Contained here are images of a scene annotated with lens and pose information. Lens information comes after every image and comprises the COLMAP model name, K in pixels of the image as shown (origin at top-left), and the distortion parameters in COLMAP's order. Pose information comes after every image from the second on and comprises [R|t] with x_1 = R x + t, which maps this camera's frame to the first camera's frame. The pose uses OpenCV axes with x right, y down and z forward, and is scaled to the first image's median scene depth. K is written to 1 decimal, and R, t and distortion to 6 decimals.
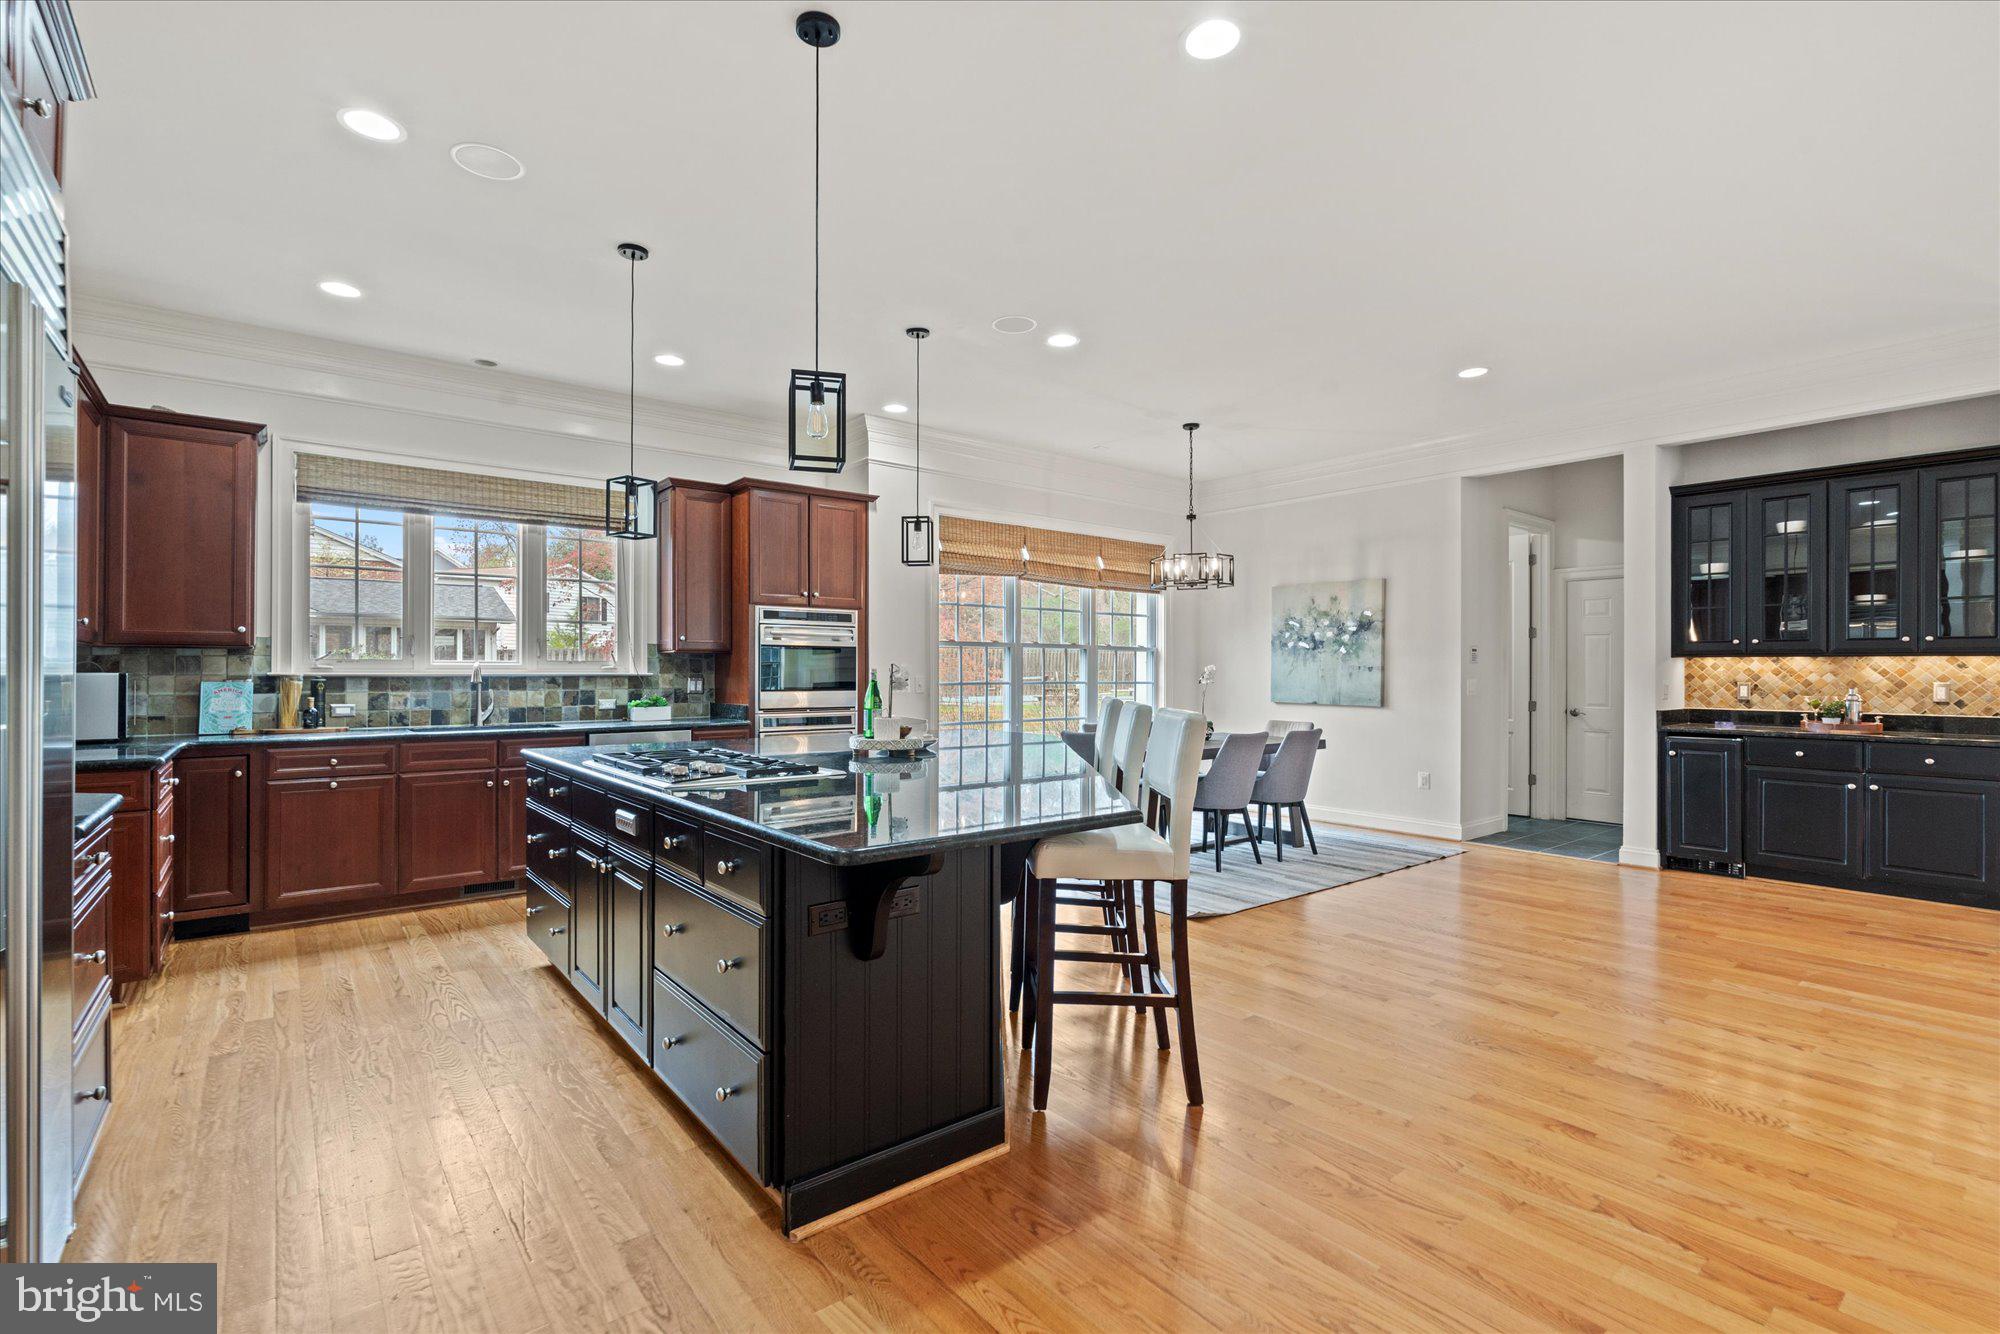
lens RADIAL K [[900.0, 0, 984.9], [0, 900.0, 666.9], [0, 0, 1]] dist [-0.000853, -0.000181]
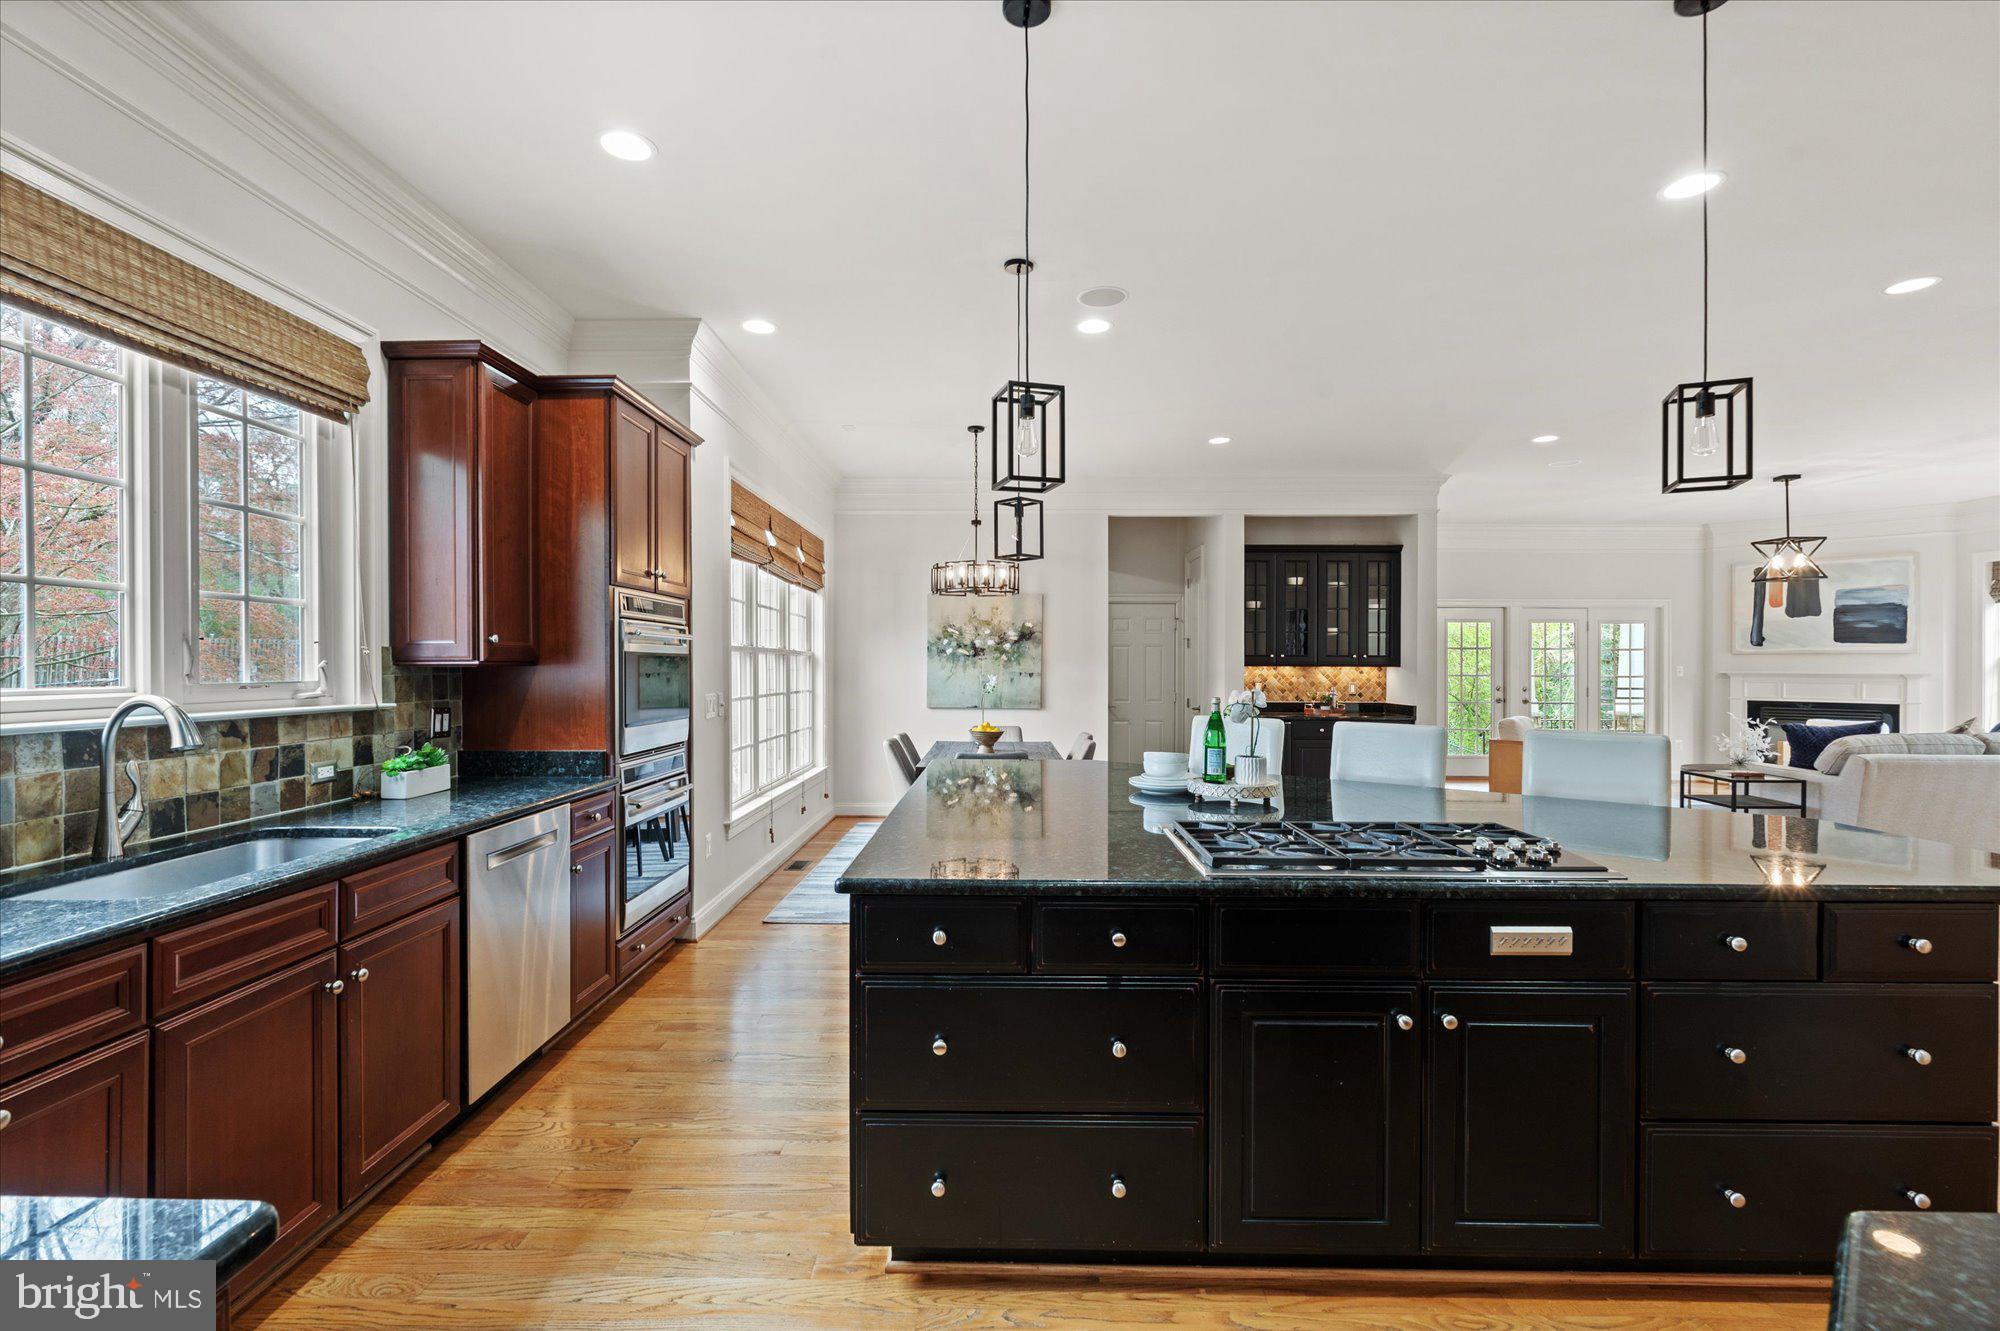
lens RADIAL K [[900.0, 0, 995.8], [0, 900.0, 667.2], [0, 0, 1]] dist [-0.000853, -0.000181]
pose [[0.635786, -0.003595, 0.771857, -0.552597], [-0.001539, 0.999981, 0.005926, -0.016835], [-0.771864, -0.004955, 0.635768, 0.398974]]
